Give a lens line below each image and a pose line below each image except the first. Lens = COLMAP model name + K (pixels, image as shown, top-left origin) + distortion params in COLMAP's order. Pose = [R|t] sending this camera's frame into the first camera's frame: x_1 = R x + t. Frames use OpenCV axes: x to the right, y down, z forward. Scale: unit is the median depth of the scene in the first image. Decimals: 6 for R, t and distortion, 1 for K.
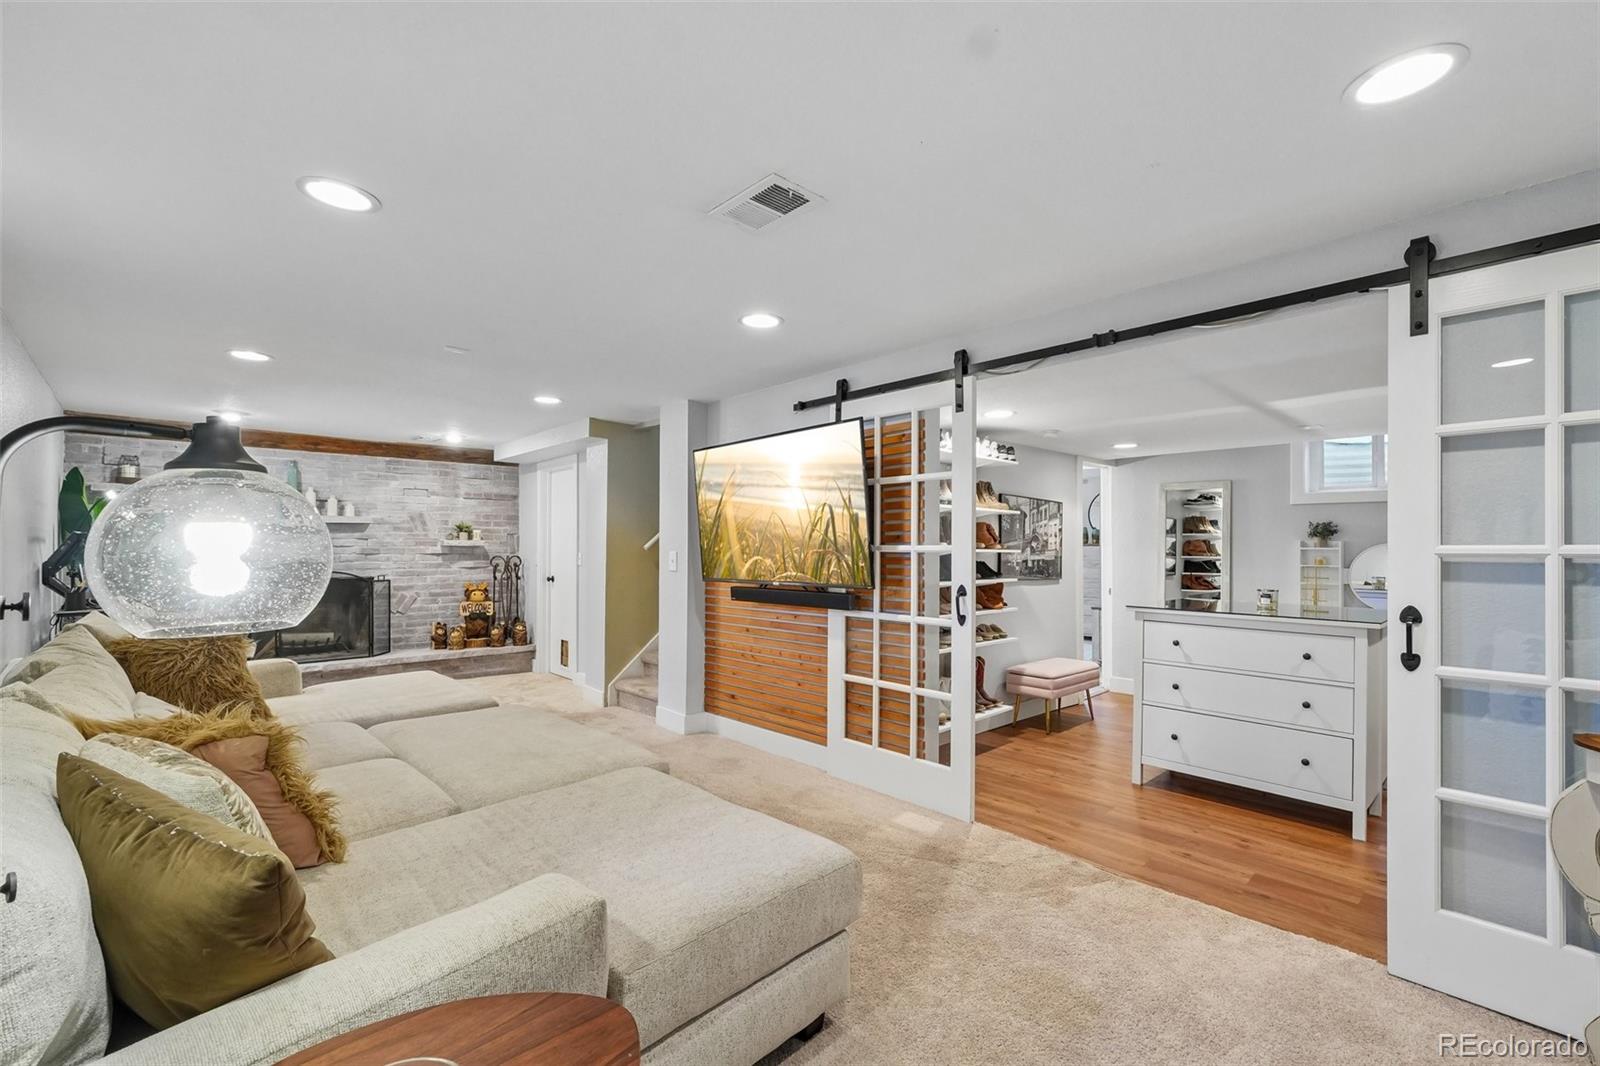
lens RADIAL K [[682.6, 0, 804.2], [0, 682.6, 541.0], [0, 0, 1]] dist [0.001456, 0.001055]
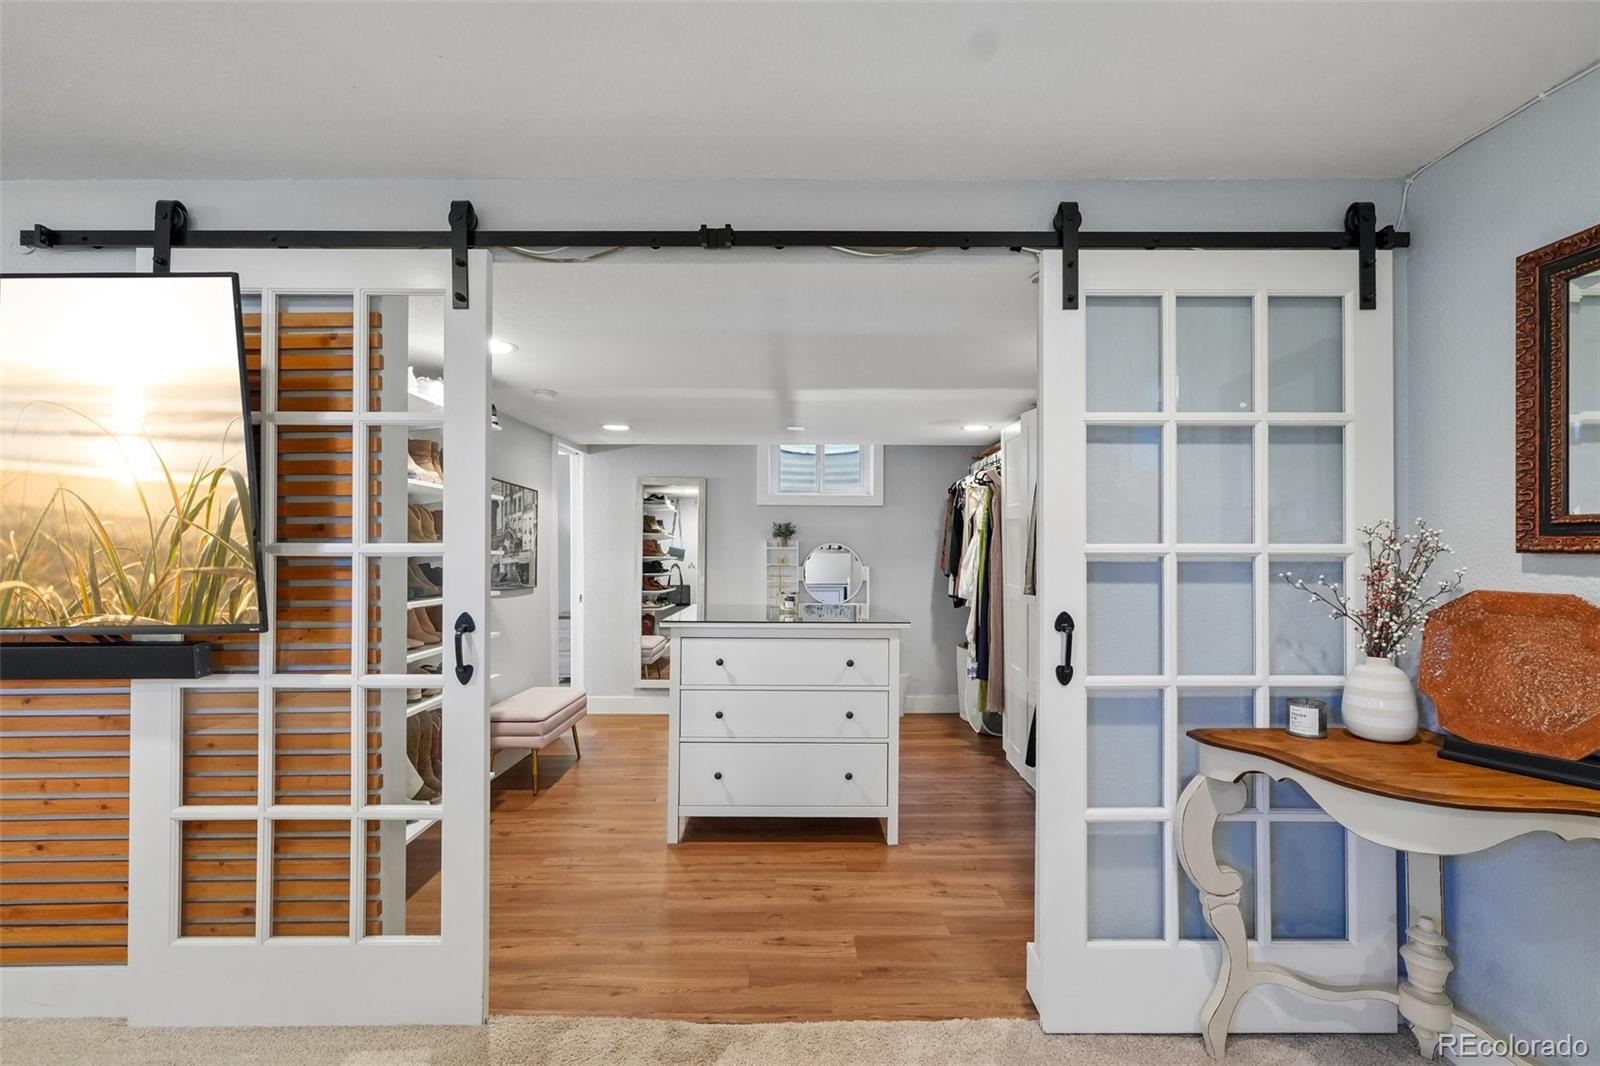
lens RADIAL K [[679.6, 0, 793.9], [0, 679.6, 547.3], [0, 0, 1]] dist [0.001365, 0.000760]
pose [[0.676660, -0.001021, 0.736295, -0.002059], [-0.005482, 0.999964, 0.006424, 0.004119], [-0.736275, -0.008383, 0.676630, 0.374209]]
